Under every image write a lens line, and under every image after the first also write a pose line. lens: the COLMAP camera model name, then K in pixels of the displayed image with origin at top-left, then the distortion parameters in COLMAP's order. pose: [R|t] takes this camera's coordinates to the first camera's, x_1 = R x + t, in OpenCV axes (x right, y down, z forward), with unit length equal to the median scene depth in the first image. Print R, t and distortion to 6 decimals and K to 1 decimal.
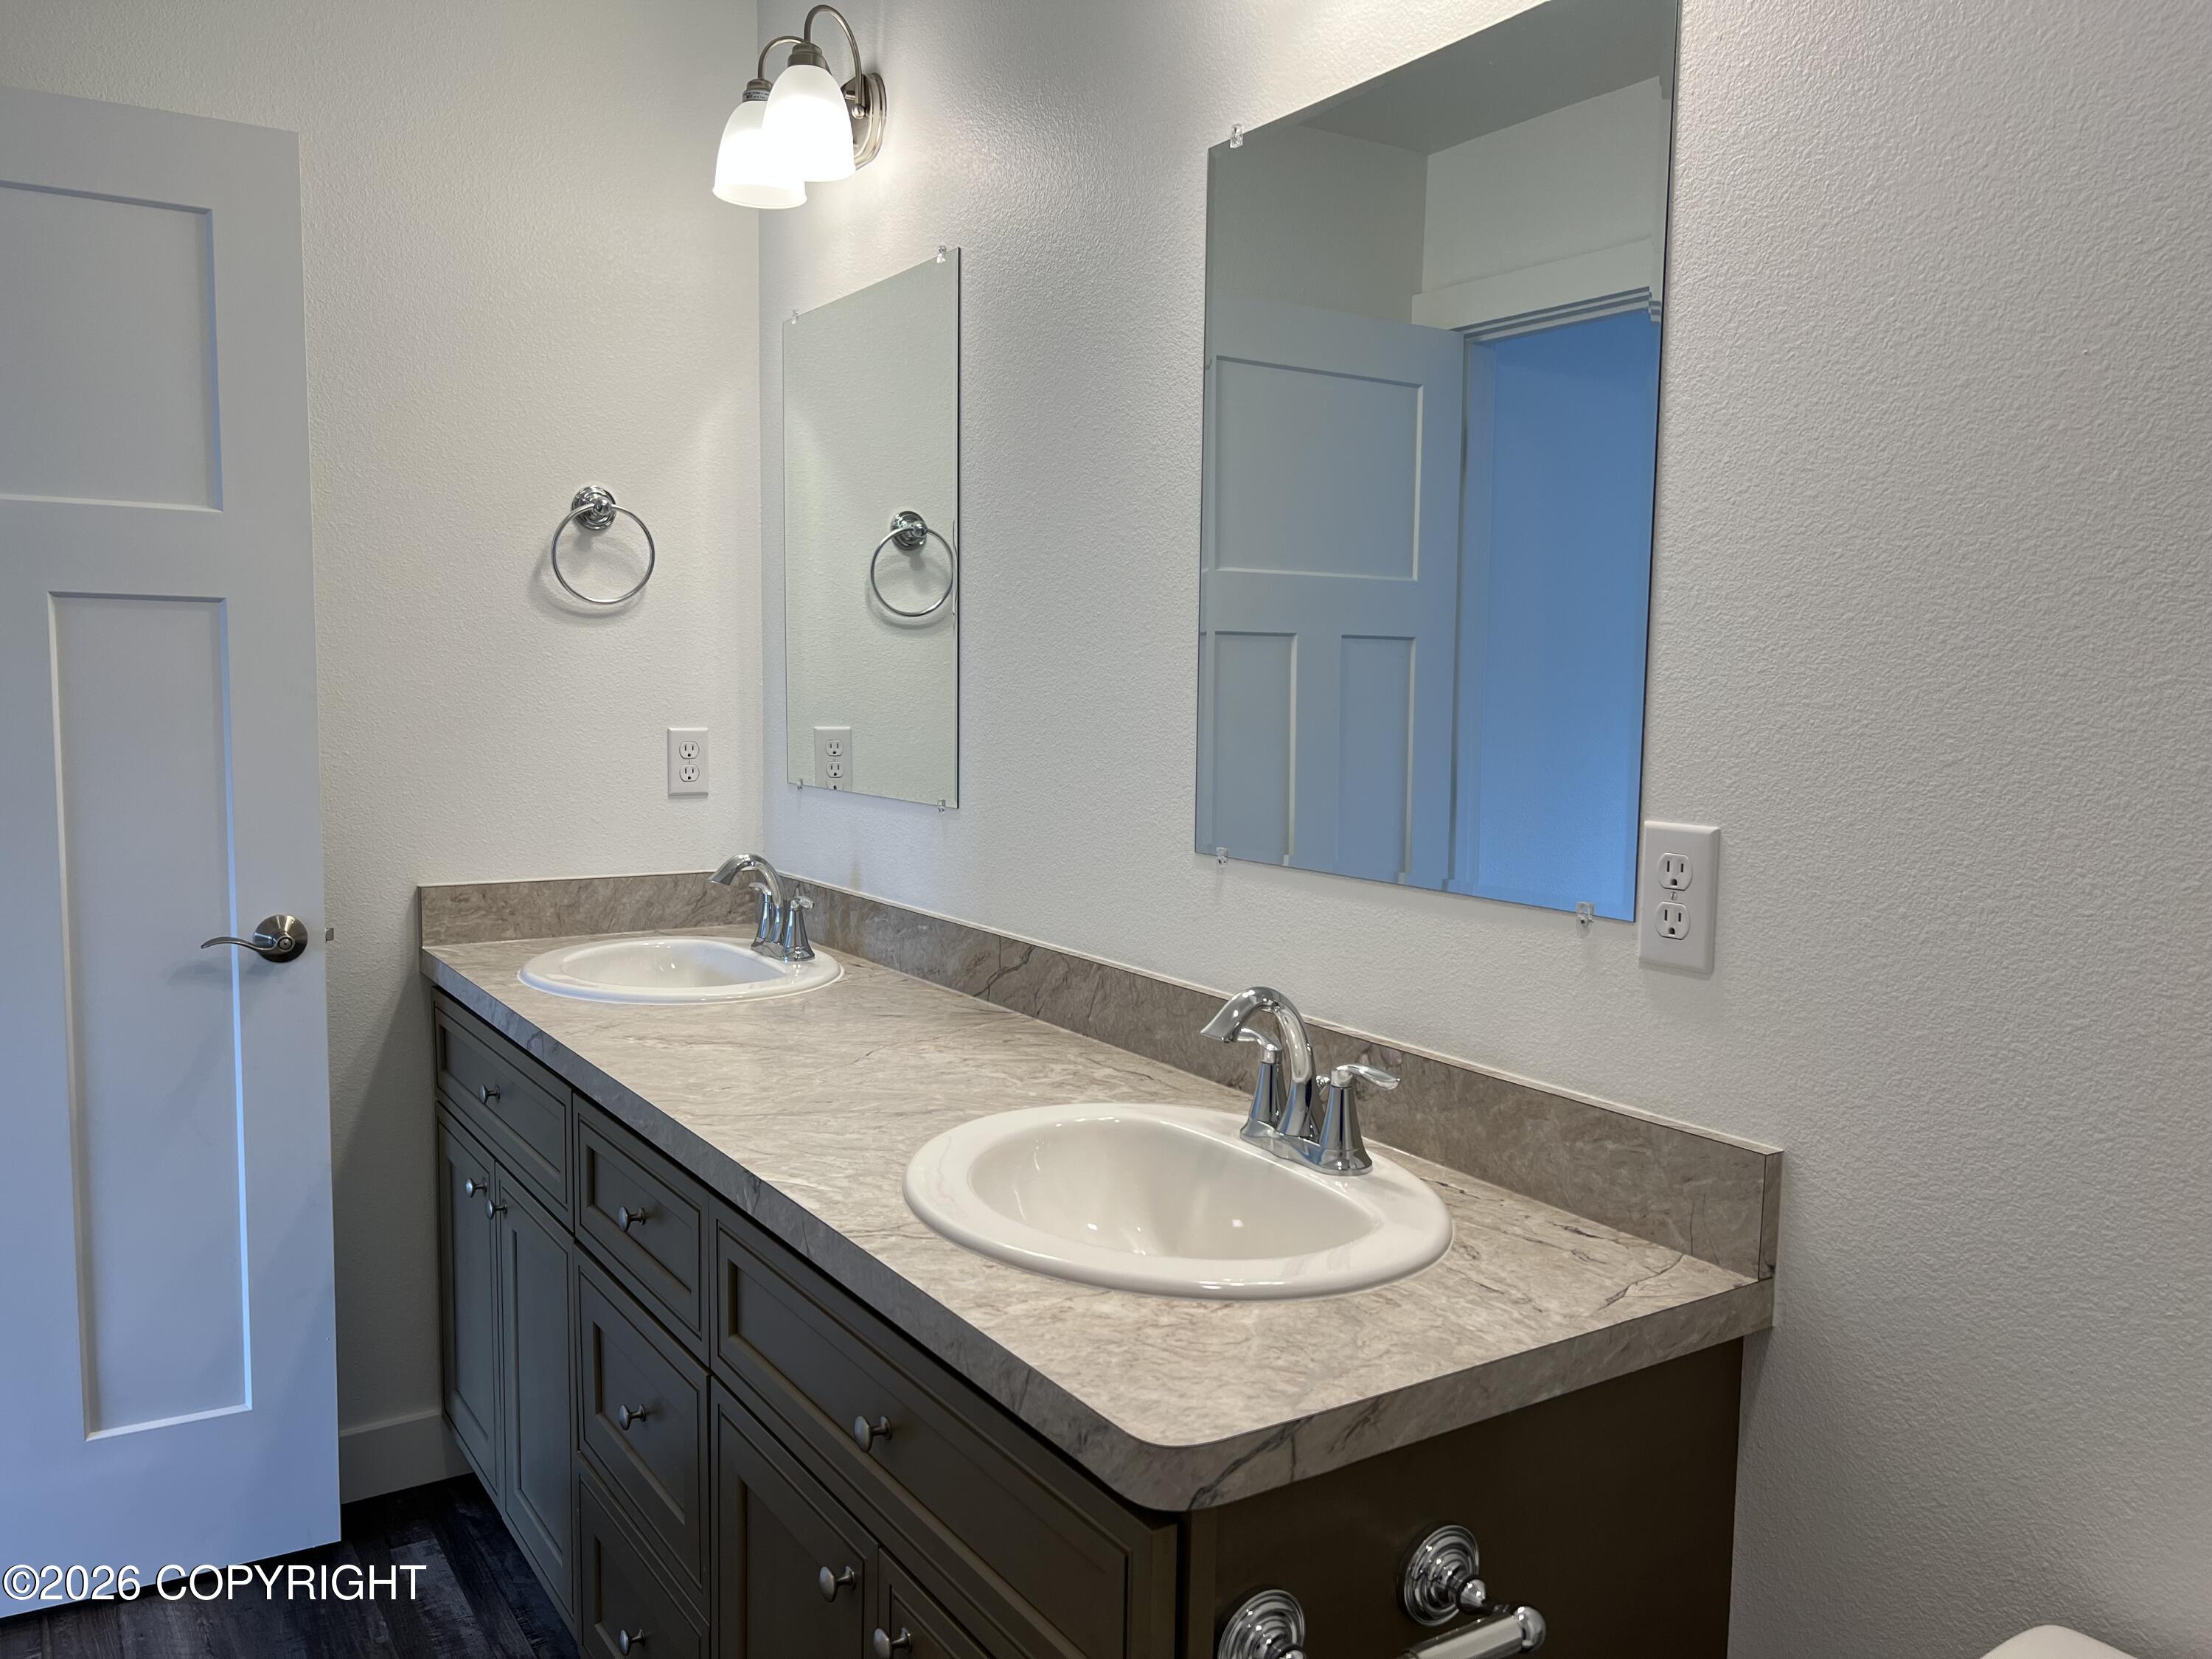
lens RADIAL K [[1640.0, 0, 1099.9], [0, 1640.0, 840.4], [0, 0, 1]] dist [0.050826, -0.065497]
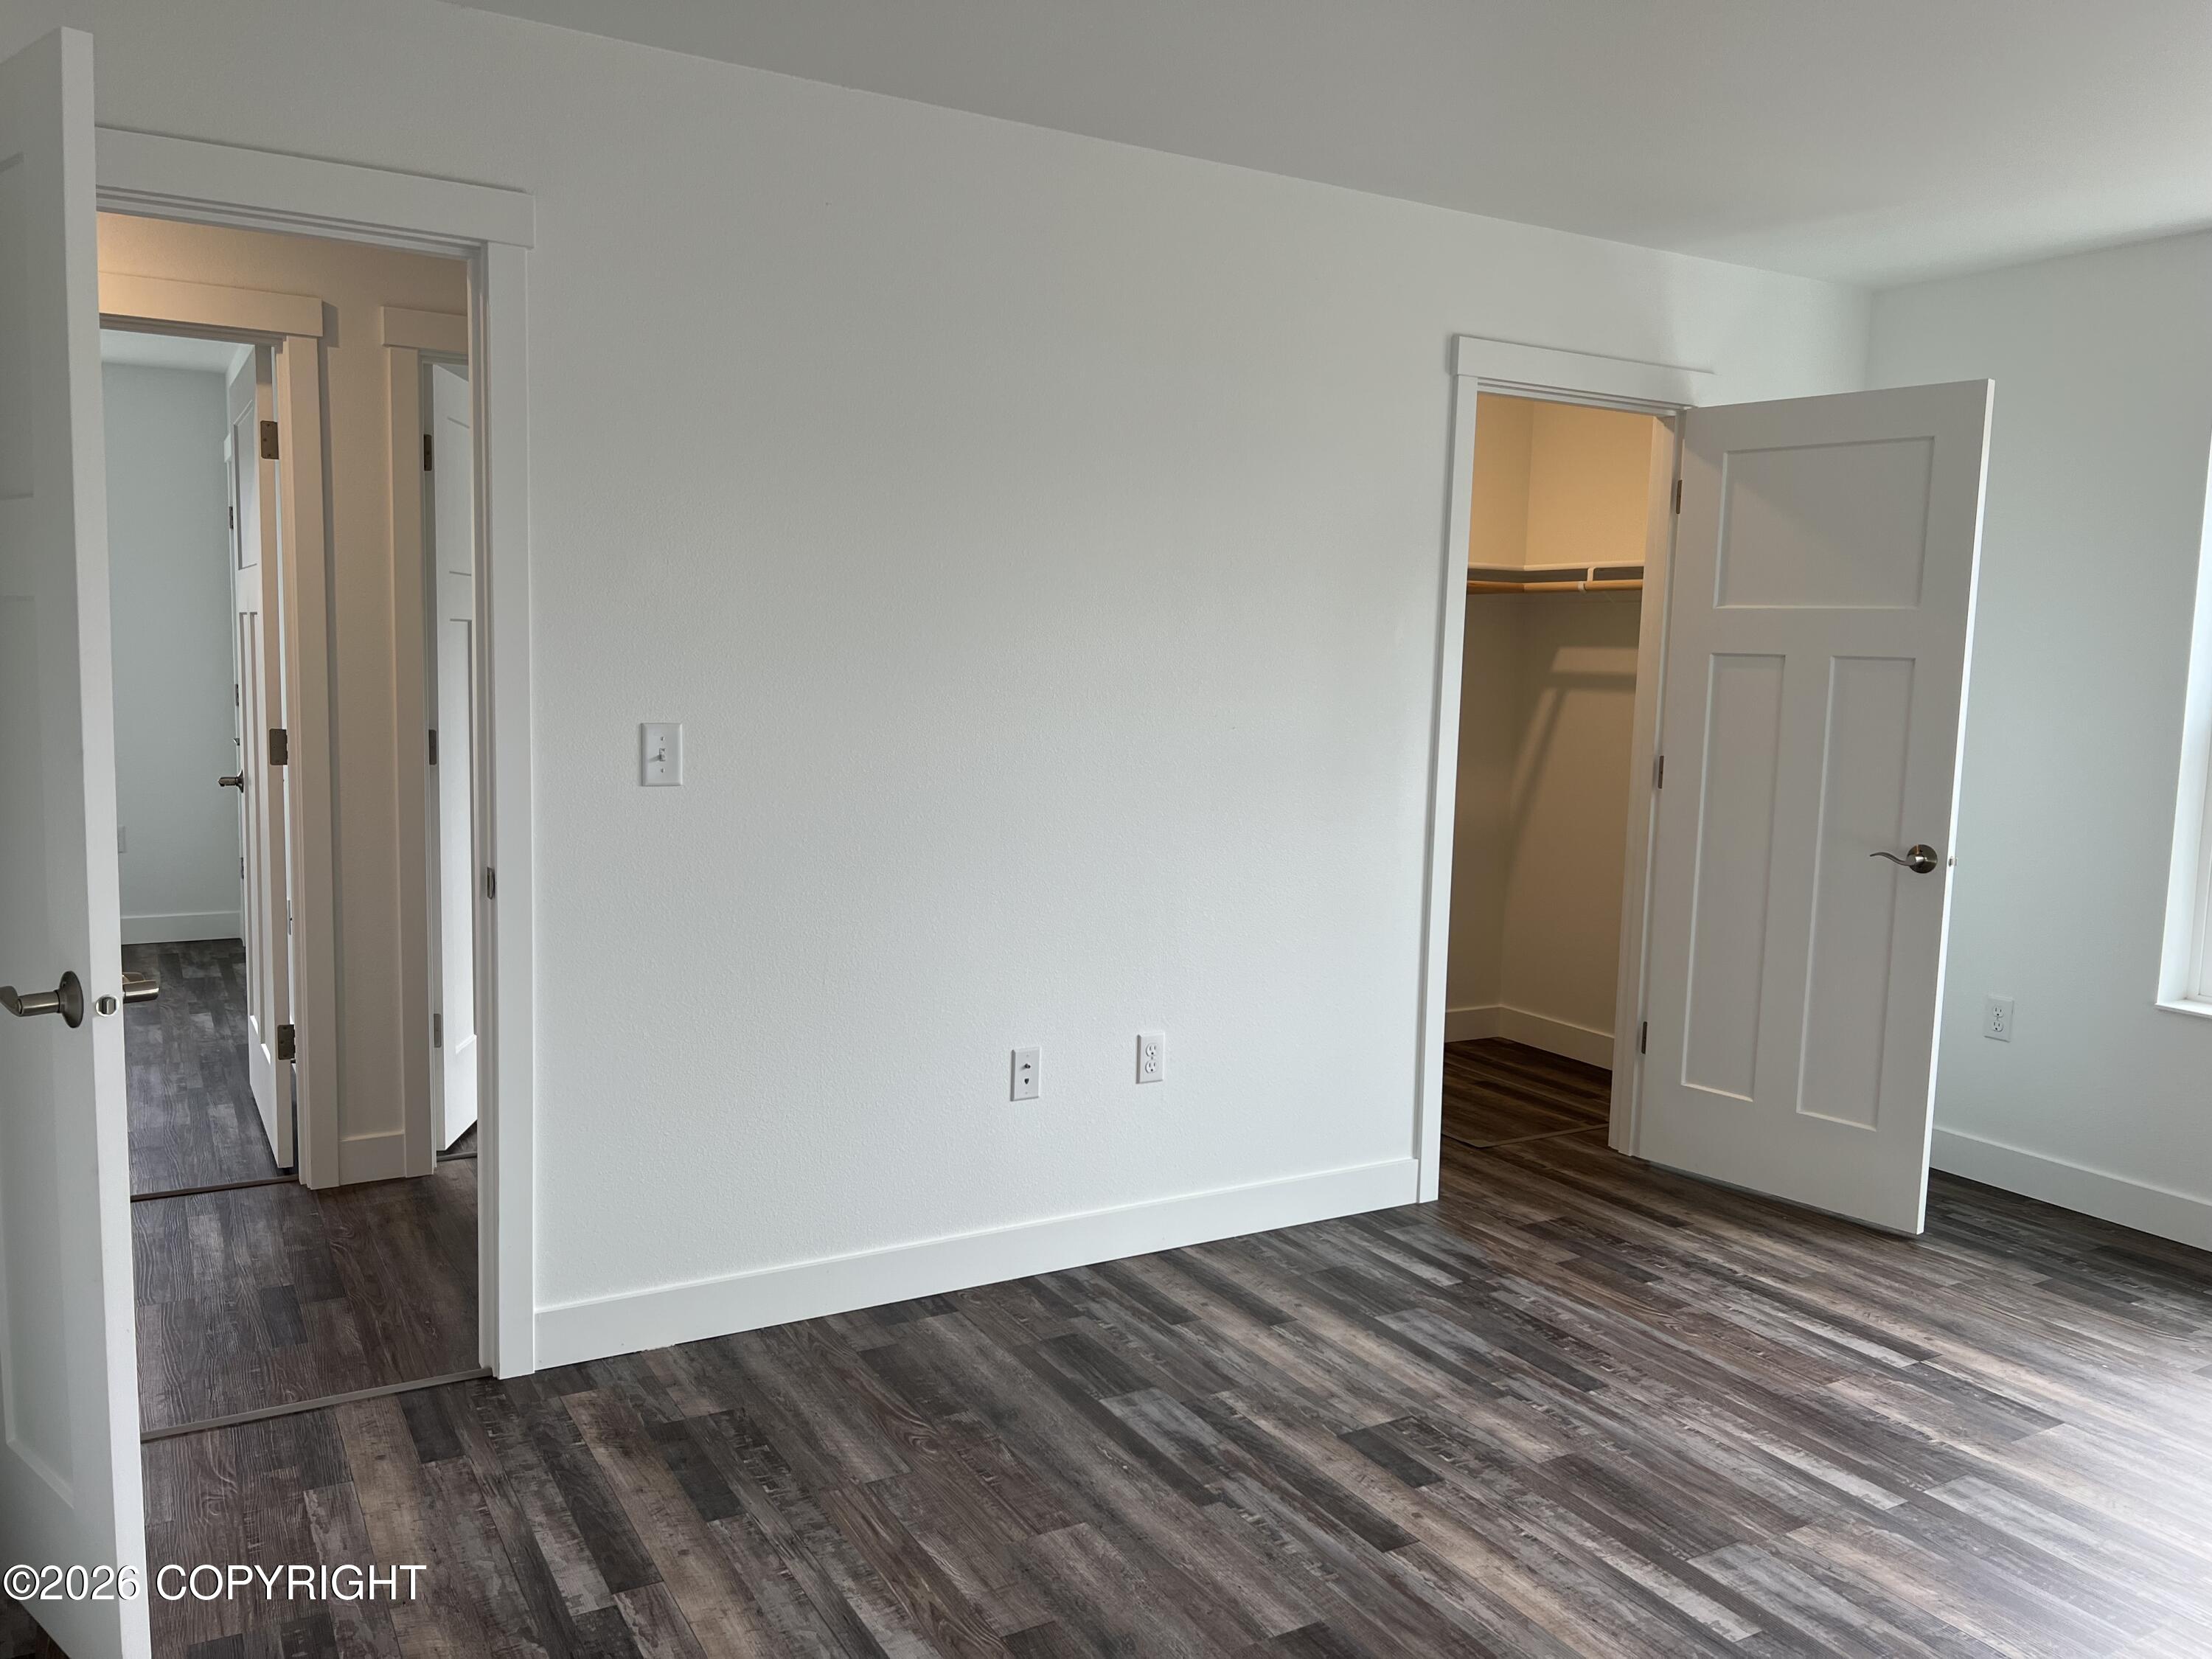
lens RADIAL K [[1640.0, 0, 1099.3], [0, 1640.0, 824.0], [0, 0, 1]] dist [0.050826, -0.065497]
pose [[-0.997806, -0.048908, 0.044612, -0.761011], [-0.038869, 0.978362, 0.203215, -0.224525], [-0.053585, 0.201035, -0.978117, 1.915365]]
